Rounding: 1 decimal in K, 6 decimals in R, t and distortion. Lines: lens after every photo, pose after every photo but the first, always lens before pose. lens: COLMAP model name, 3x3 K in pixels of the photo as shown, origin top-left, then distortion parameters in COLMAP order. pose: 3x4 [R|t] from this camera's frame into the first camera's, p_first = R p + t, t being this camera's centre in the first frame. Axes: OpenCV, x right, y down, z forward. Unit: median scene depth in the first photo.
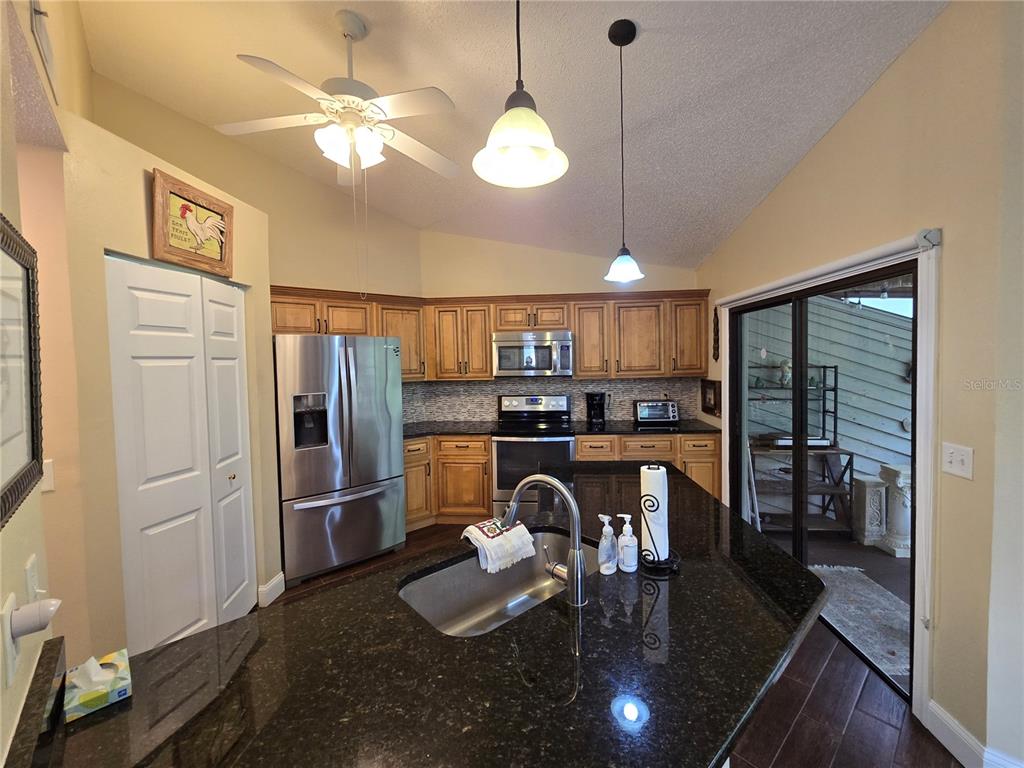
lens RADIAL K [[424.9, 0, 511.0], [0, 424.9, 374.4], [0, 0, 1]] dist [-0.002202, -0.000010]
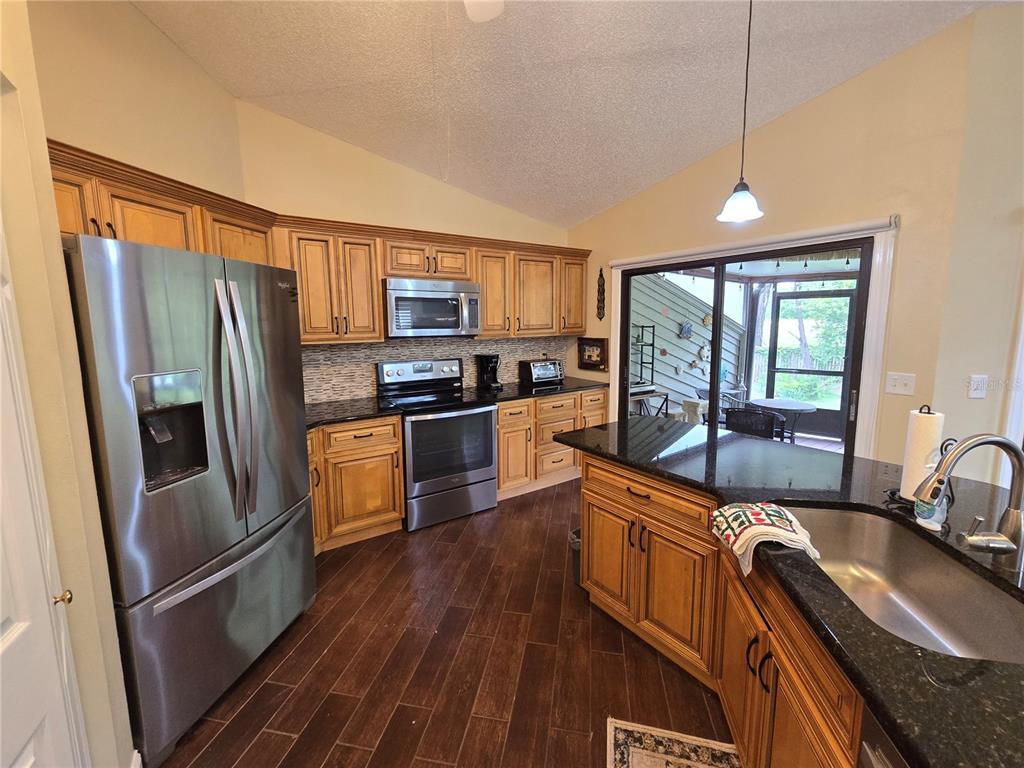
lens RADIAL K [[424.9, 0, 510.6], [0, 424.9, 374.7], [0, 0, 1]] dist [-0.002202, -0.000010]
pose [[0.782386, -0.065953, 0.619291, -0.339393], [0.017876, 0.996345, 0.083526, 0.011837], [-0.622537, -0.054279, 0.780706, 0.281339]]
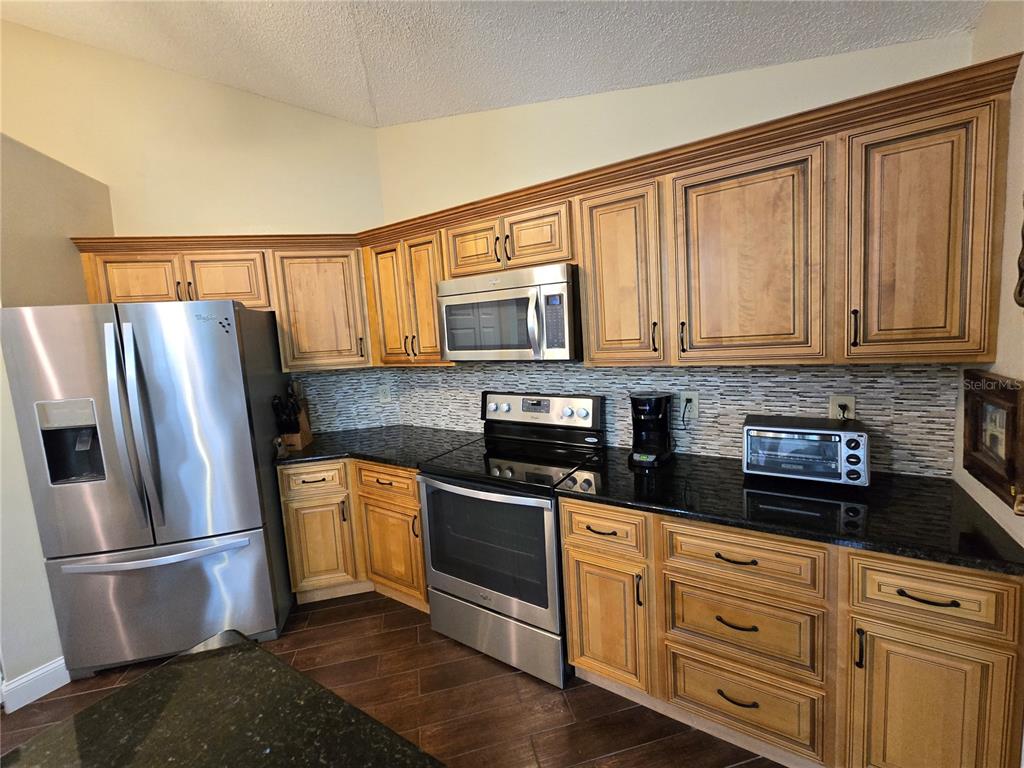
lens RADIAL K [[424.9, 0, 509.6], [0, 424.9, 375.4], [0, 0, 1]] dist [-0.002202, -0.000010]
pose [[0.879413, 0.016414, -0.475776, 0.297481], [0.025876, 0.996280, 0.082201, -0.020297], [0.475355, -0.084600, 0.875717, 0.555774]]
